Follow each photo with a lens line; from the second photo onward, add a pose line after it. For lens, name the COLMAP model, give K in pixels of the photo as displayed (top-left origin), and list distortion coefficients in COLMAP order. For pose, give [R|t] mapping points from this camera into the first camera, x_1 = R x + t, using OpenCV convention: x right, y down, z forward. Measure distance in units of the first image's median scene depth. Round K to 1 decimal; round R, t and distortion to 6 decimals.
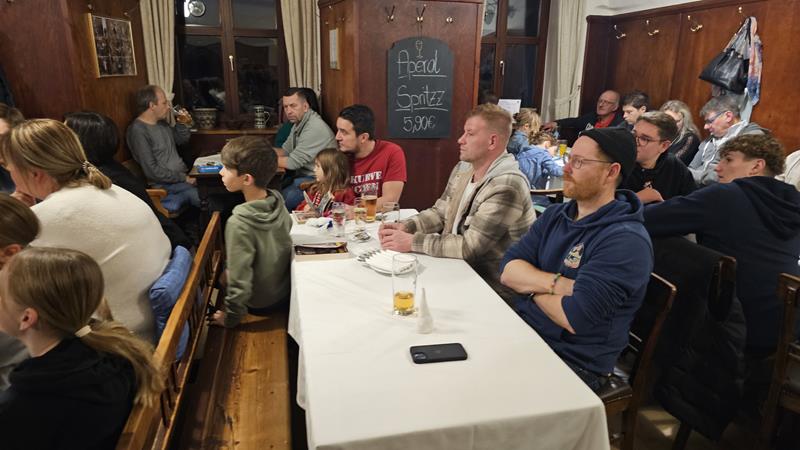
lens RADIAL K [[536.6, 0, 400.0], [0, 536.6, 225.0], [0, 0, 1]] dist [0.002386, 0.001064]
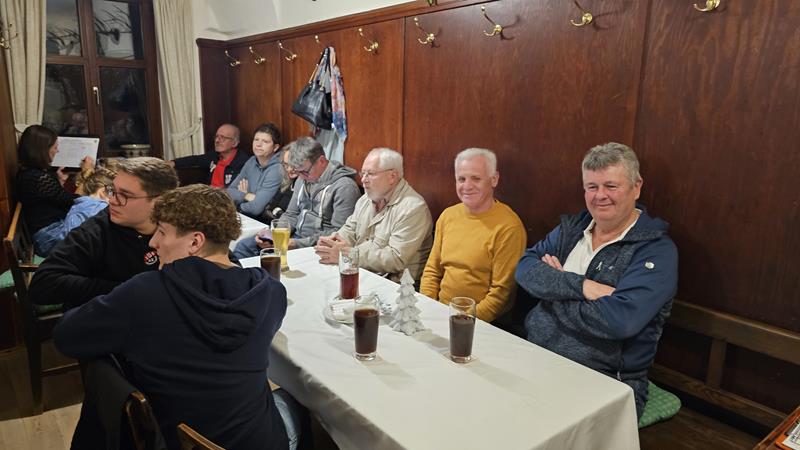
lens RADIAL K [[515.6, 0, 400.0], [0, 515.6, 225.0], [0, 0, 1]] dist [0.002097, 0.000353]
pose [[0.892021, -0.077223, 0.445349, 0.344948], [0.098848, 0.994776, -0.025497, -0.050783], [-0.441053, 0.066766, 0.894994, 0.181132]]
